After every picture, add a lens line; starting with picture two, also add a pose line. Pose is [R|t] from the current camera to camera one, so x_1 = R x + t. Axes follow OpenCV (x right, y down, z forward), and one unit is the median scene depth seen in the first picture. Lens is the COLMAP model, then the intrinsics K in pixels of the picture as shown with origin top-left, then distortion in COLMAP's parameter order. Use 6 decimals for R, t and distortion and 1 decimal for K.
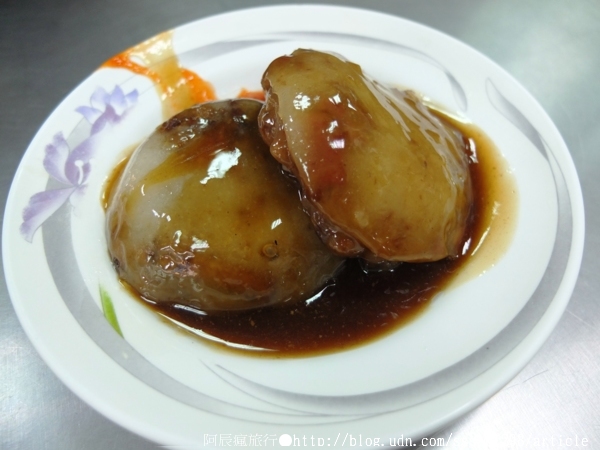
lens RADIAL K [[480.4, 0, 300.0], [0, 480.4, 225.0], [0, 0, 1]] dist [-0.041201, 0.013946]
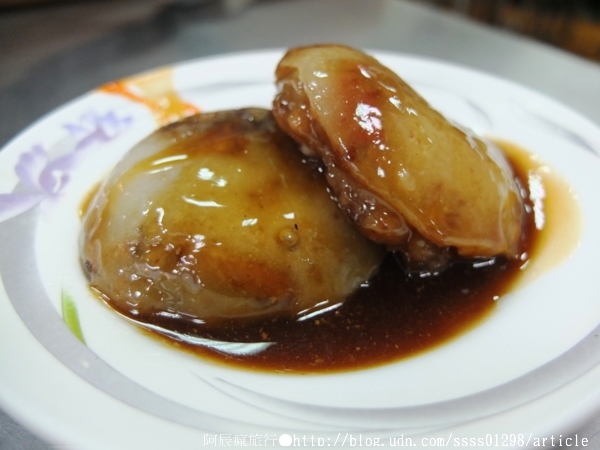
lens RADIAL K [[480.4, 0, 300.0], [0, 480.4, 225.0], [0, 0, 1]] dist [-0.041201, 0.013946]
pose [[0.999494, -0.002006, 0.031732, -0.068191], [0.011153, 0.956709, -0.290832, 0.260495], [-0.029775, 0.291039, 0.956248, 0.243376]]
